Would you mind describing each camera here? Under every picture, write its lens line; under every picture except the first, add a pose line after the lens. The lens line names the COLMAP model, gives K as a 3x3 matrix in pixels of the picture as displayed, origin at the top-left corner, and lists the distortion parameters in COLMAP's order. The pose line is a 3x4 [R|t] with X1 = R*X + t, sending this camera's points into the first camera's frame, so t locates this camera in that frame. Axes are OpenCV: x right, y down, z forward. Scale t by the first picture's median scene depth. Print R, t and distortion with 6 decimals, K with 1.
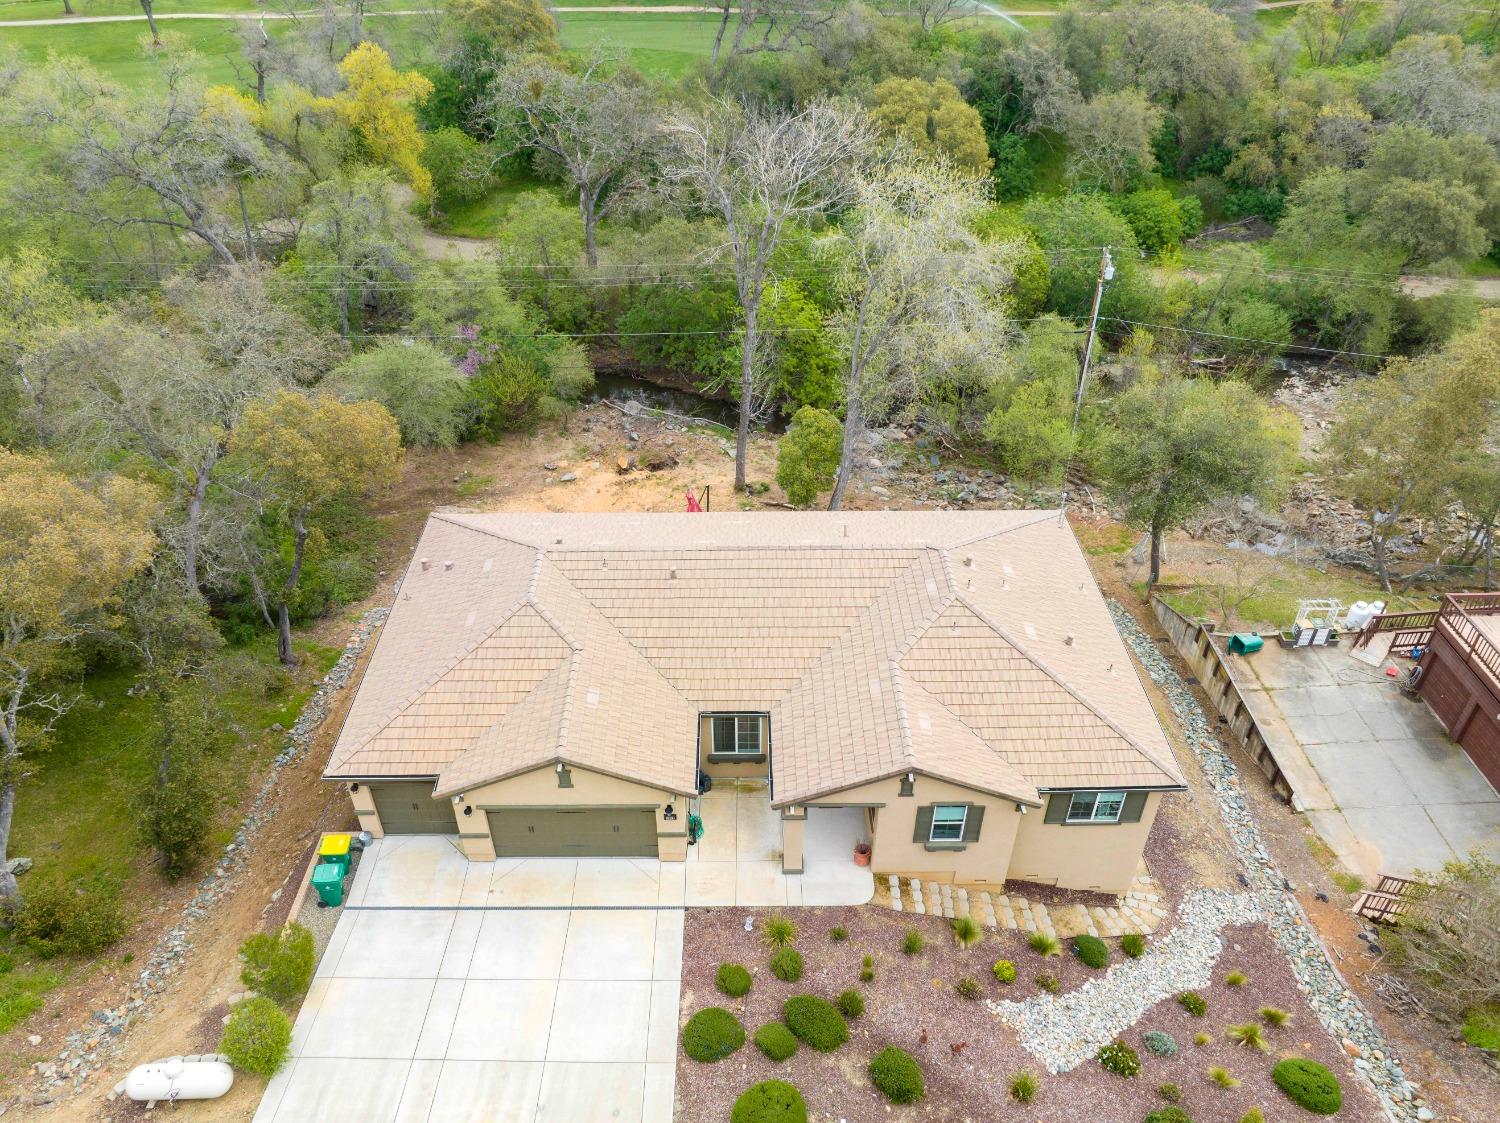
lens RADIAL K [[1056.6, 0, 750.0], [0, 1056.6, 561.5], [0, 0, 1]] dist [-0.032299, 0.000401]
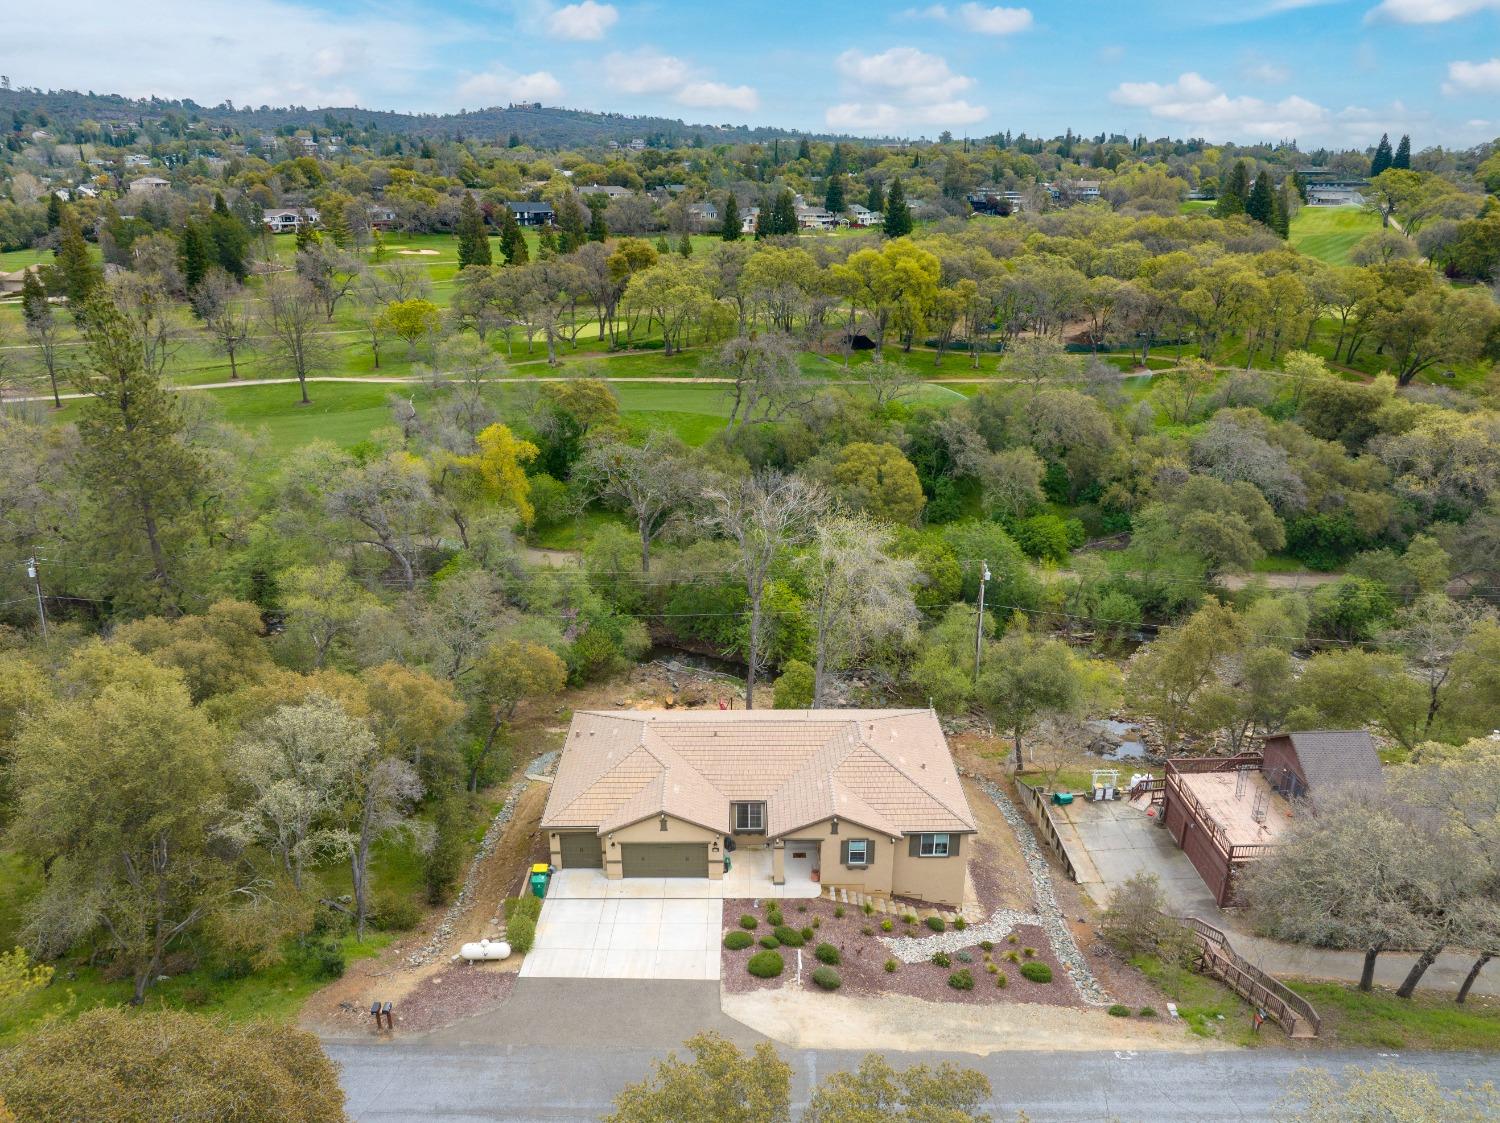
lens RADIAL K [[1056.6, 0, 750.0], [0, 1056.6, 561.5], [0, 0, 1]] dist [-0.032299, 0.000401]
pose [[0.999992, -0.000748, -0.004024, -0.002132], [-0.000369, 0.962656, -0.270727, 0.148829], [0.004076, 0.270727, 0.962648, -0.593697]]
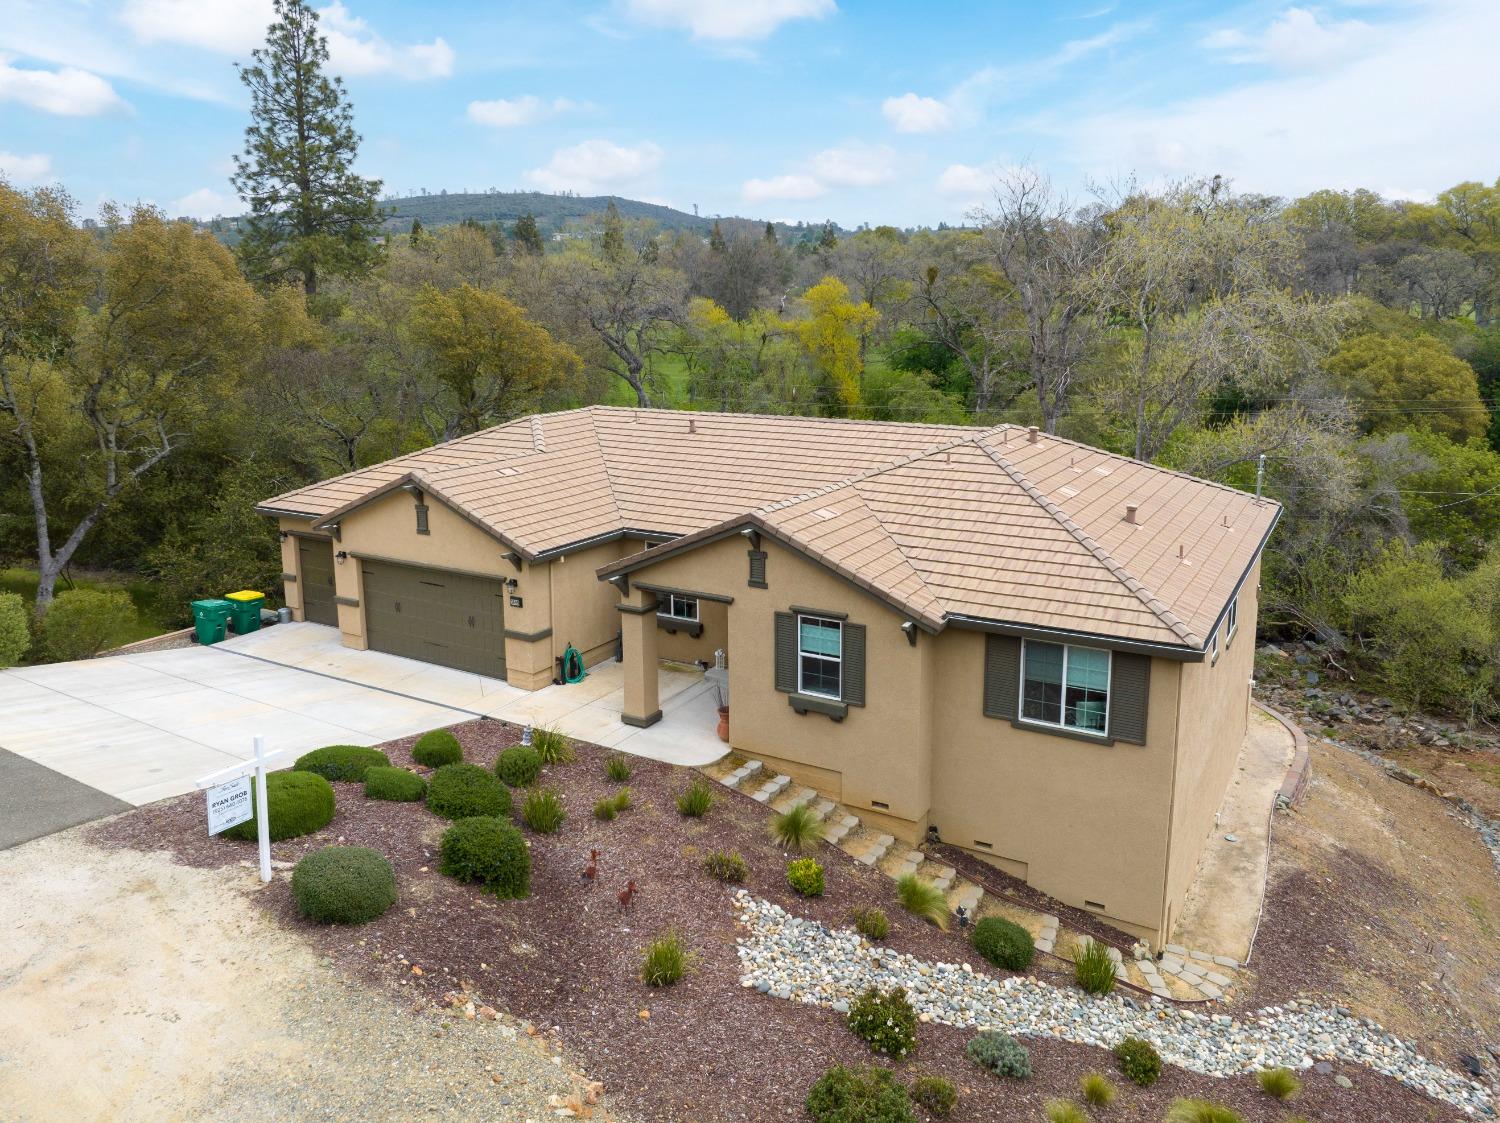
lens RADIAL K [[1091.3, 0, 797.0], [0, 1091.3, 466.1], [0, 0, 1]] dist [-0.029033, -0.000634]
pose [[0.871066, 0.072970, -0.485716, 0.285458], [-0.291893, 0.872236, -0.392432, 0.238478], [0.395023, 0.483612, 0.781074, 0.231597]]
